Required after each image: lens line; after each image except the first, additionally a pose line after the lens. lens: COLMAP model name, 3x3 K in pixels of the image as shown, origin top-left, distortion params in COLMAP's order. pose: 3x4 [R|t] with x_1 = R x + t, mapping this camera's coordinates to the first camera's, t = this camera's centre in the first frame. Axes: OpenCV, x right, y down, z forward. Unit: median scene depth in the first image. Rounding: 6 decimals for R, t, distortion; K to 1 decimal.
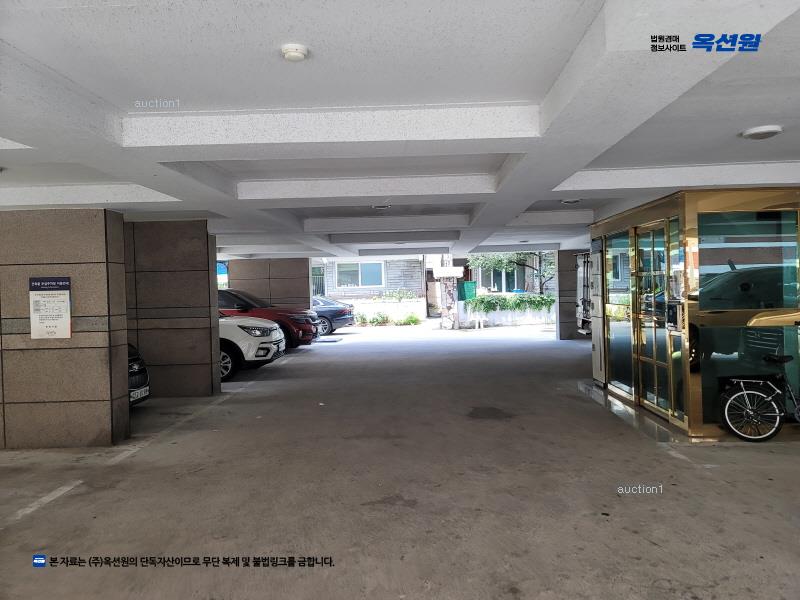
lens RADIAL K [[587.7, 0, 400.7], [0, 587.7, 297.9], [0, 0, 1]] dist [0.081453, -0.073918]
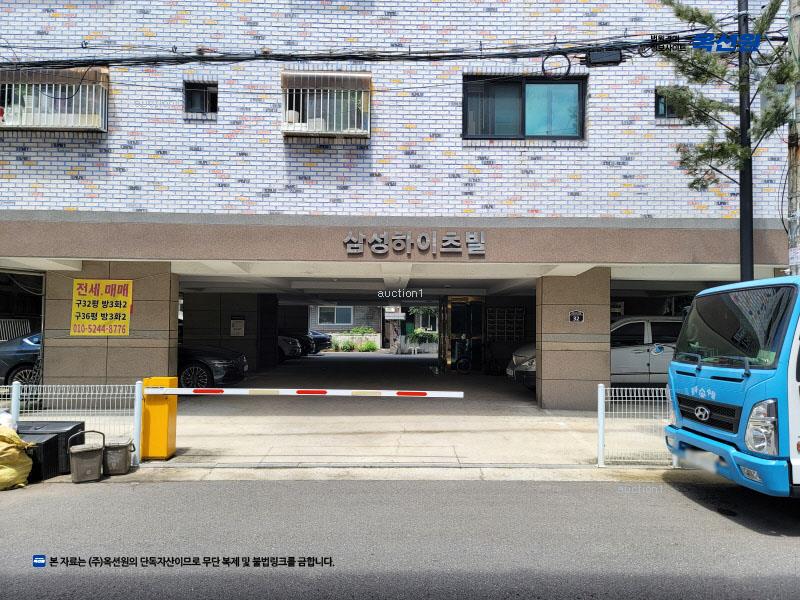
lens RADIAL K [[587.7, 0, 401.4], [0, 587.7, 306.8], [0, 0, 1]] dist [0.081453, -0.073918]
pose [[0.997774, 0.037488, 0.055156, 0.011927], [-0.034432, 0.997873, -0.055360, 0.014433], [-0.057114, 0.053337, 0.996942, -0.486344]]
